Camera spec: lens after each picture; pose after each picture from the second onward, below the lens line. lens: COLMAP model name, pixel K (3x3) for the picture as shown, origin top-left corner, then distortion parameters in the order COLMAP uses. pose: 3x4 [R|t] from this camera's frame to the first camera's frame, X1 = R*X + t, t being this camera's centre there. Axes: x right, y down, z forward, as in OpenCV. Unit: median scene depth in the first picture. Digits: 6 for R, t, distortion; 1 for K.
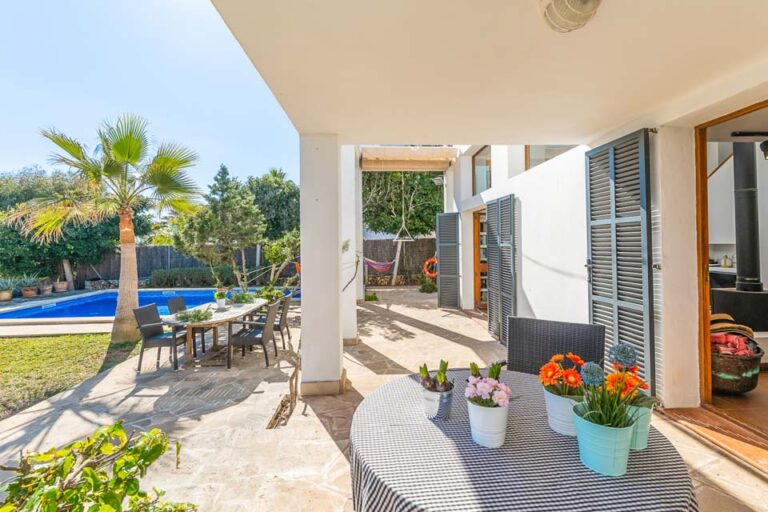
lens RADIAL K [[334.3, 0, 385.0], [0, 334.3, 237.2], [0, 0, 1]] dist [0.002185, 0.000076]
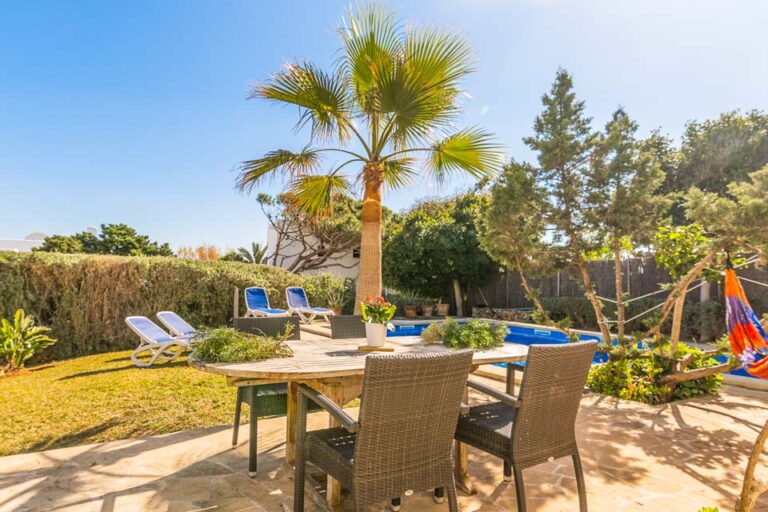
lens RADIAL K [[464.1, 0, 384.0], [0, 464.1, 256.0], [0, 0, 1]] dist [-0.000809, 0.000155]
pose [[0.468147, -0.025869, -0.883272, -0.018168], [-0.010811, 0.999329, -0.034998, 0.076002], [0.883585, 0.025934, 0.467553, 0.450648]]
